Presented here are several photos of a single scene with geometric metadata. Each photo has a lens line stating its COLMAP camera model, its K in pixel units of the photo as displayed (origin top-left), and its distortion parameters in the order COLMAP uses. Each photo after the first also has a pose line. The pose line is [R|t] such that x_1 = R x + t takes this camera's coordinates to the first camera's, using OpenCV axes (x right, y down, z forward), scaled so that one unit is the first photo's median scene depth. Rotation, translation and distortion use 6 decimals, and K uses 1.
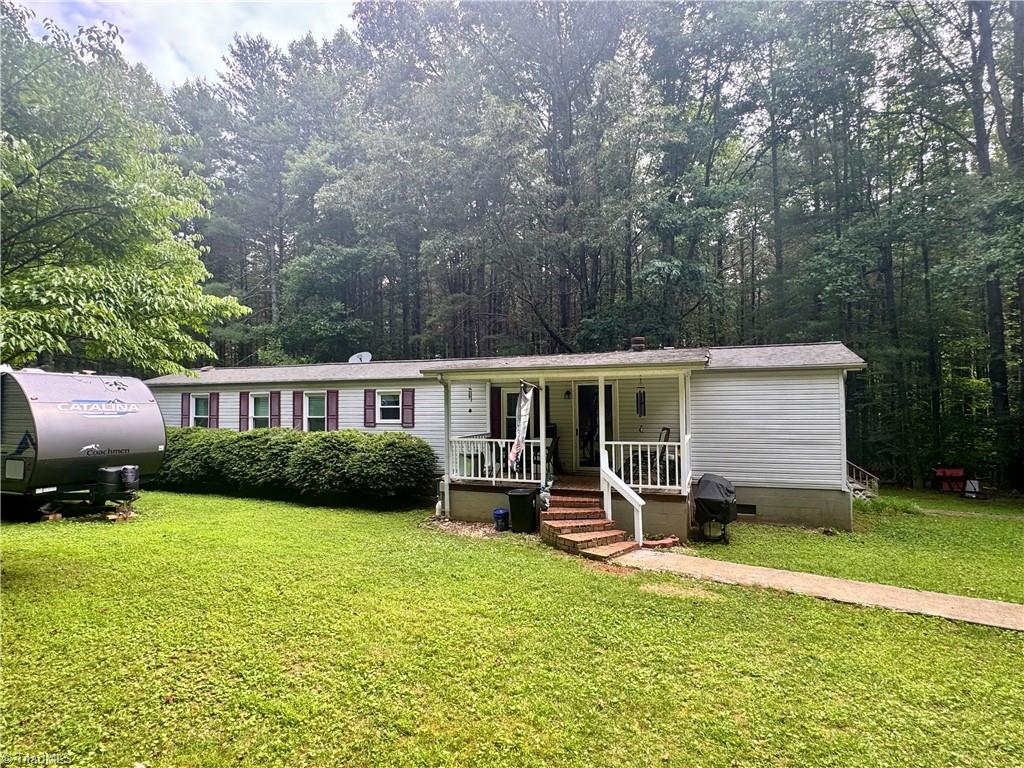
lens RADIAL K [[526.4, 0, 511.1], [0, 526.4, 383.5], [0, 0, 1]] dist [-0.001278, 0.000907]
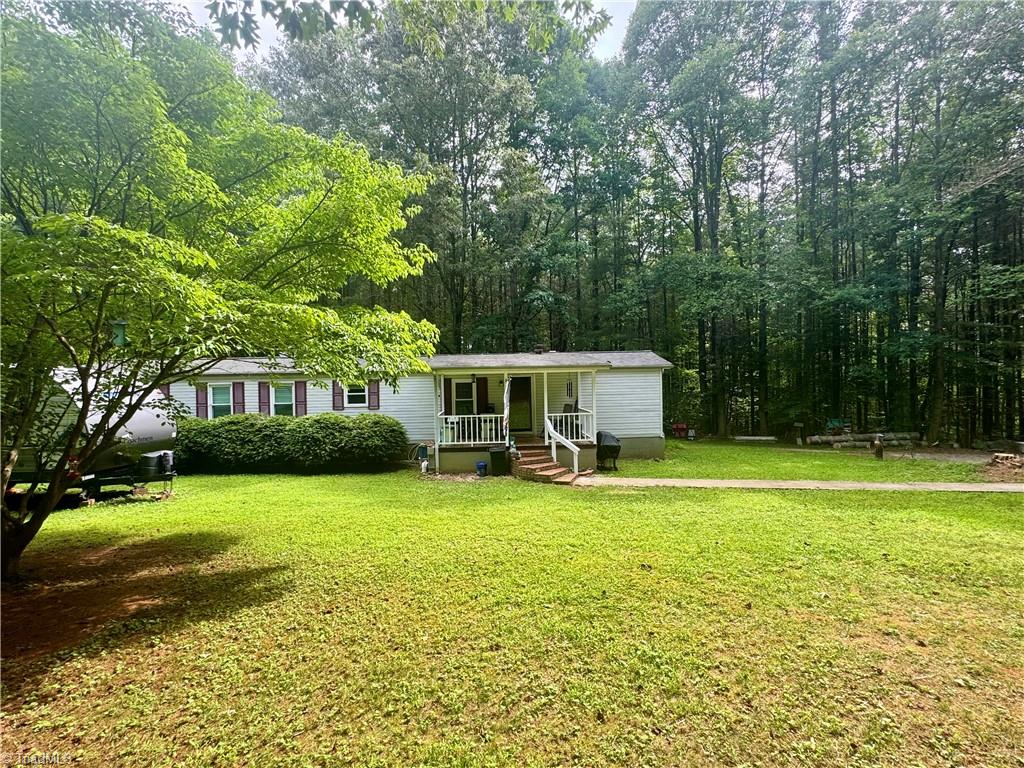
lens RADIAL K [[438.1, 0, 513.1], [0, 438.1, 387.9], [0, 0, 1]] dist [-0.003737, 0.000288]
pose [[0.920773, -0.013648, 0.389861, -0.375892], [-0.003596, 0.999048, 0.043468, -0.021829], [-0.390083, -0.041426, 0.919847, -0.145902]]
